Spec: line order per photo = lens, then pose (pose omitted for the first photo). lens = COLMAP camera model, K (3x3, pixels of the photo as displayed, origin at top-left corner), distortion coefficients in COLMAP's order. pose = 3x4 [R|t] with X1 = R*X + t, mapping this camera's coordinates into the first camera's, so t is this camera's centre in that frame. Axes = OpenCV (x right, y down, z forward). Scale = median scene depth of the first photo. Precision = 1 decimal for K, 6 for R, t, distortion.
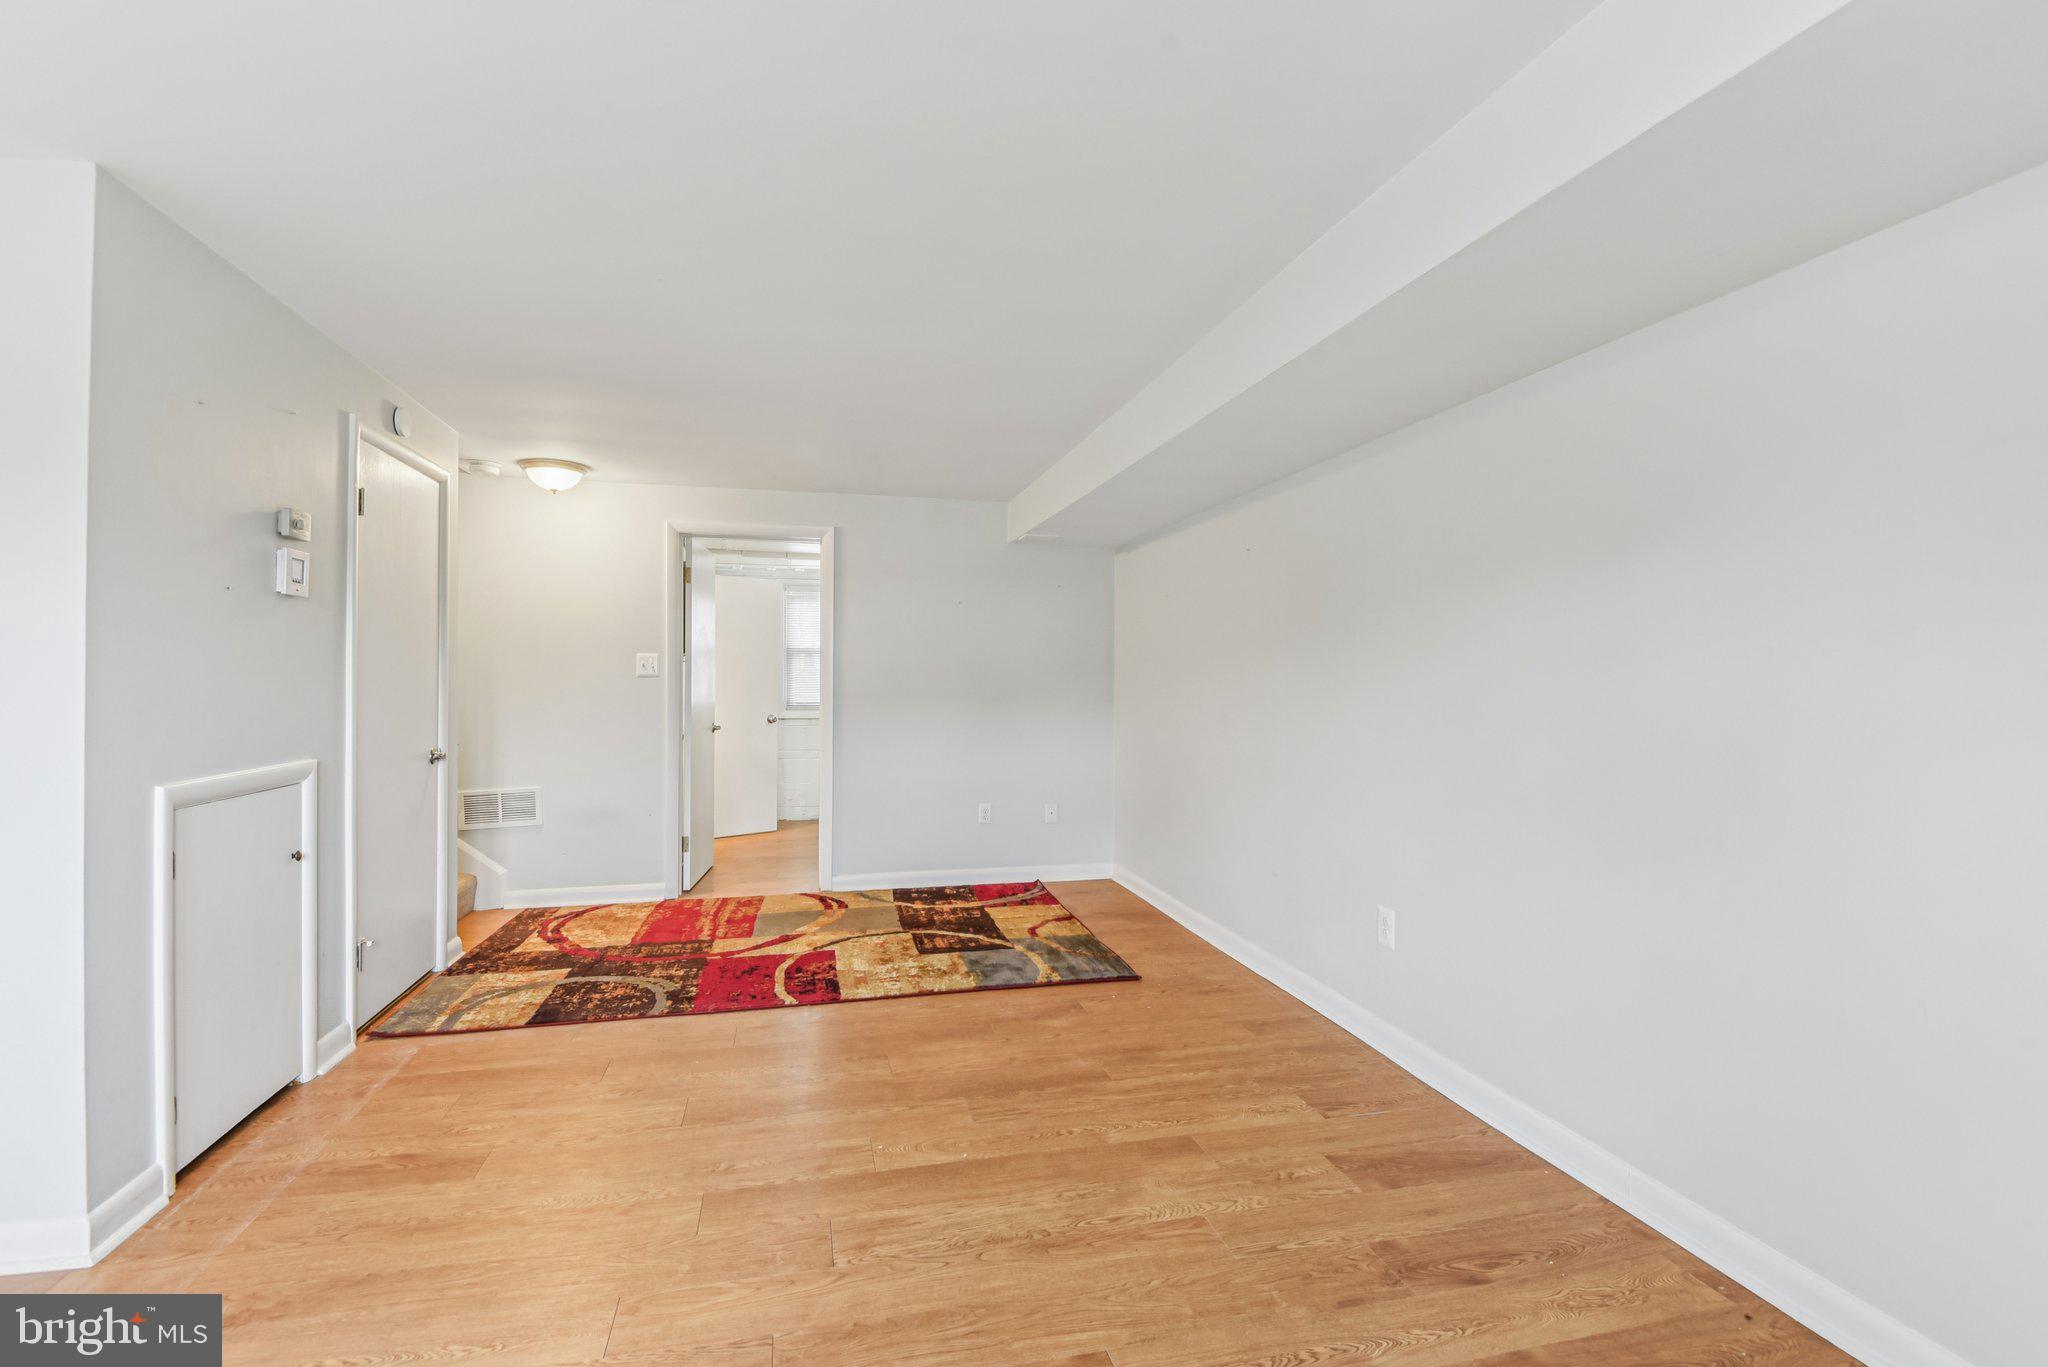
lens RADIAL K [[954.6, 0, 1022.0], [0, 954.6, 678.6], [0, 0, 1]] dist [0.027898, -0.026659]
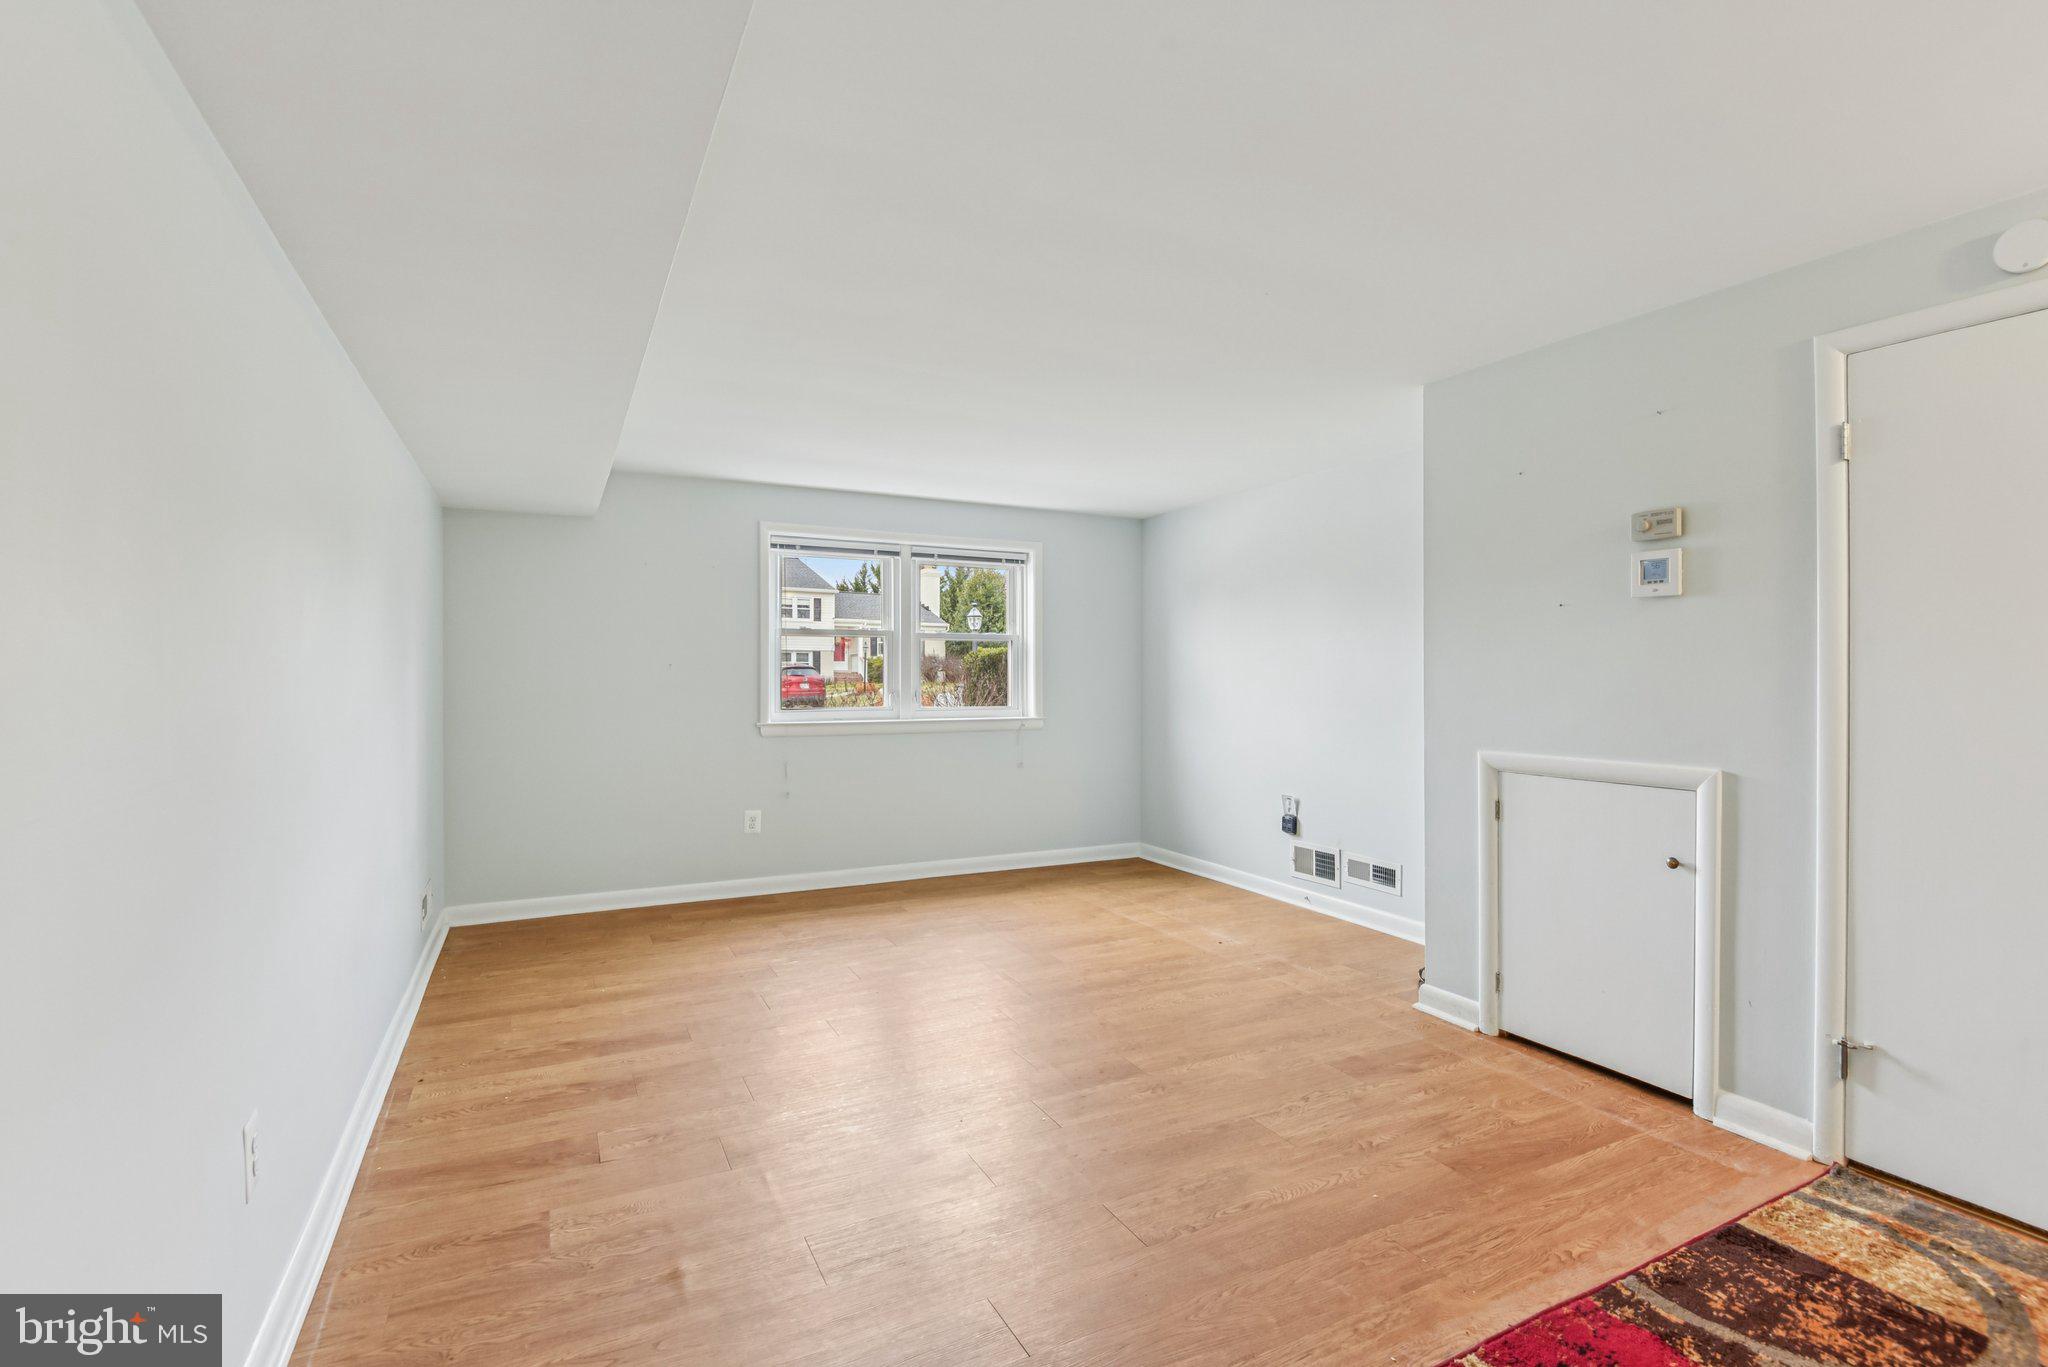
lens RADIAL K [[954.6, 0, 1022.0], [0, 954.6, 678.6], [0, 0, 1]] dist [0.027898, -0.026659]
pose [[-0.973821, -0.003210, -0.227294, 0.082899], [-0.003371, 0.999994, 0.000320, 0.000945], [0.227292, 0.001078, -0.973826, 1.422965]]
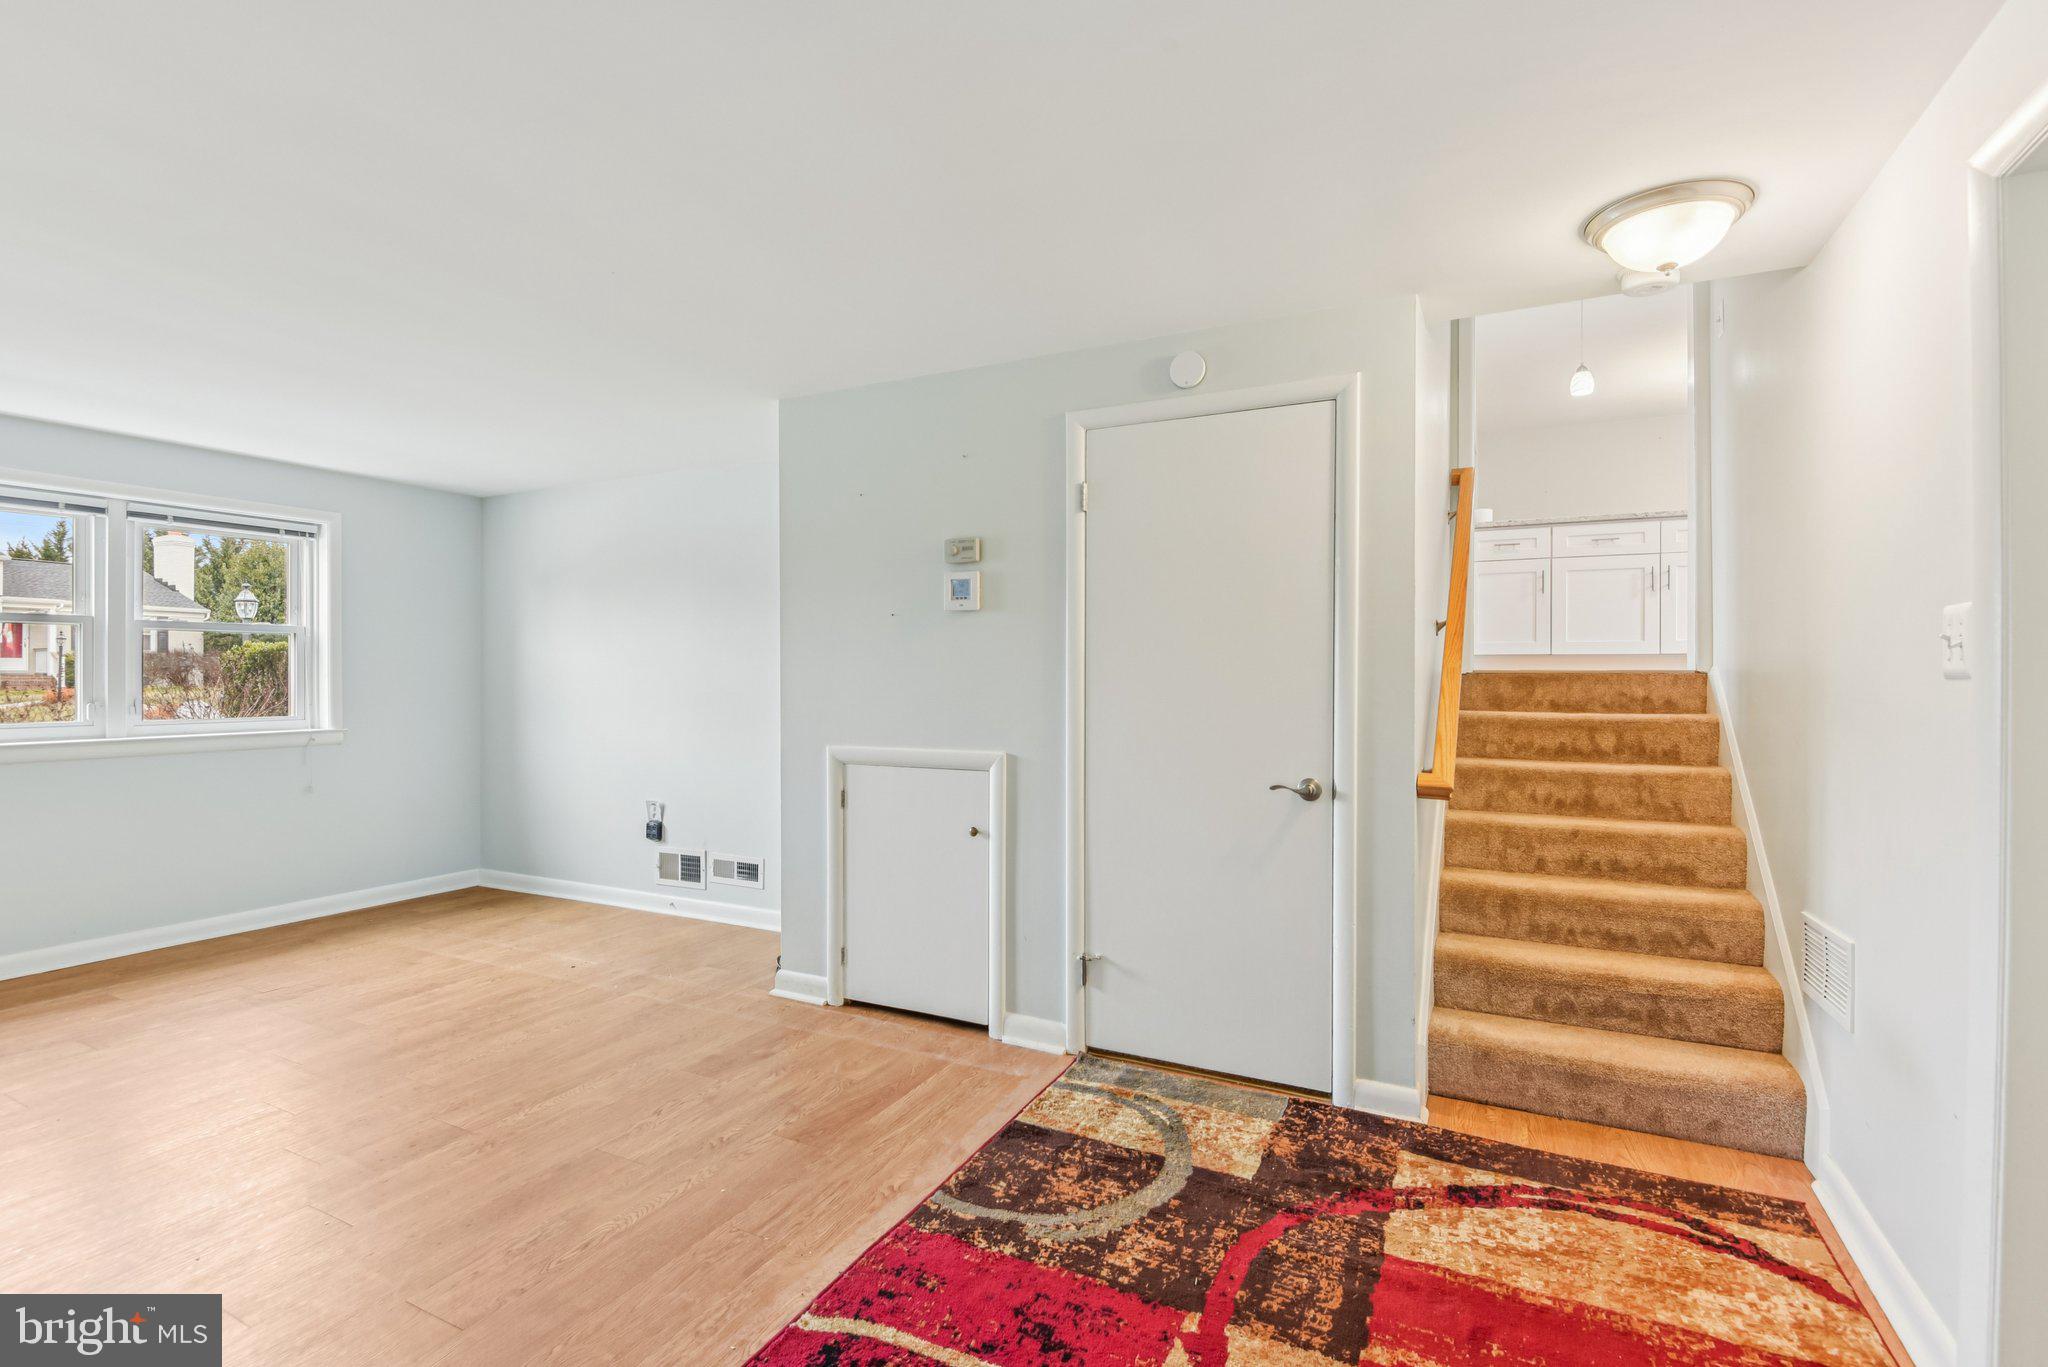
lens RADIAL K [[954.6, 0, 1022.0], [0, 954.6, 678.6], [0, 0, 1]] dist [0.027898, -0.026659]
pose [[-0.654485, -0.000029, -0.756075, 0.065688], [0.001420, 0.999998, -0.001268, 0.000895], [0.756074, -0.001904, -0.654483, 1.430213]]
